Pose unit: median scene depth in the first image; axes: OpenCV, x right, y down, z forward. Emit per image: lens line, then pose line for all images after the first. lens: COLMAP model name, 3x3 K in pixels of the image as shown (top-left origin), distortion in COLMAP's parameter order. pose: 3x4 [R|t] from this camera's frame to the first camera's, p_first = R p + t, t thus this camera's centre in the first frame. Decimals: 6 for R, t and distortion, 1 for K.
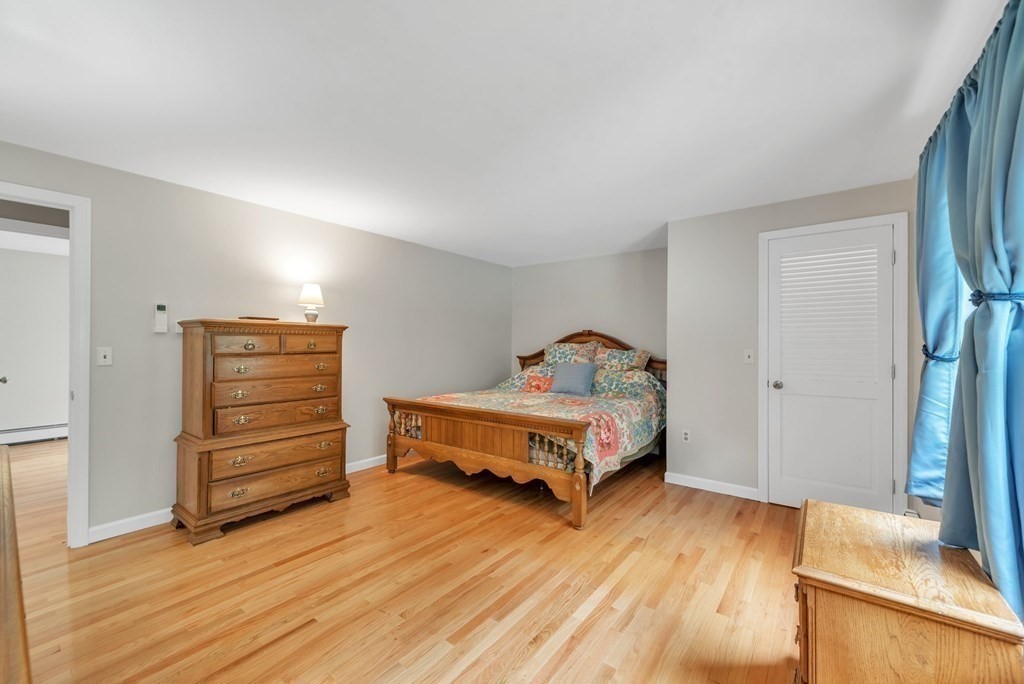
lens RADIAL K [[405.0, 0, 515.8], [0, 405.0, 342.3], [0, 0, 1]] dist [0.000209, 0.000069]
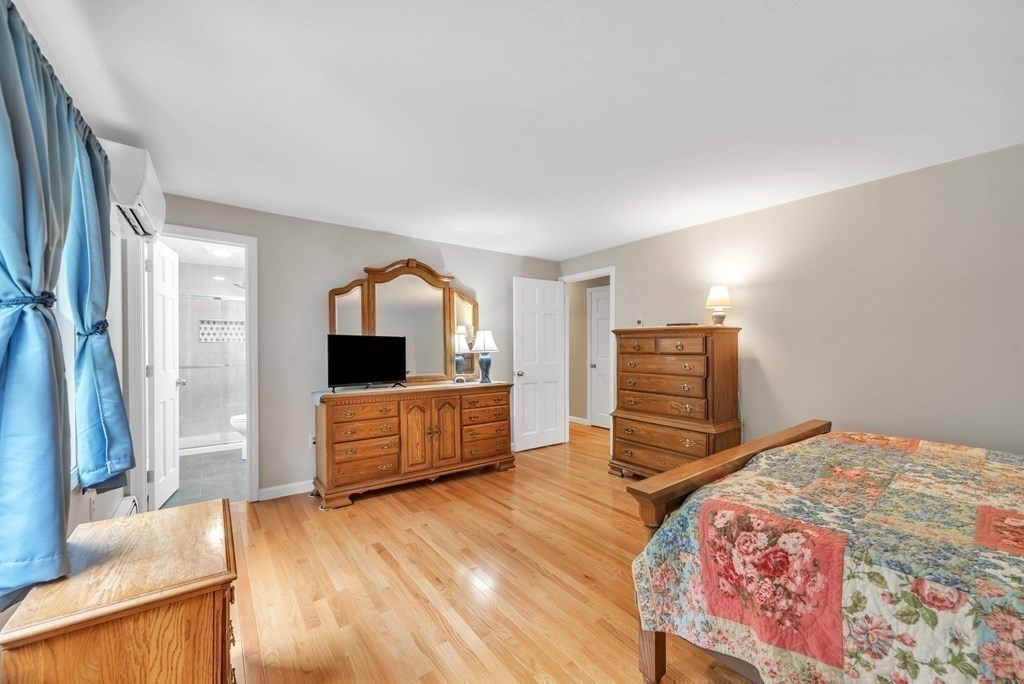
lens RADIAL K [[405.0, 0, 517.9], [0, 405.0, 345.9], [0, 0, 1]] dist [0.000209, 0.000069]
pose [[-0.268362, -0.001433, -0.963317, 0.668399], [0.002743, 0.999994, -0.002252, 0.005808], [0.963314, -0.003247, -0.268356, 0.884942]]
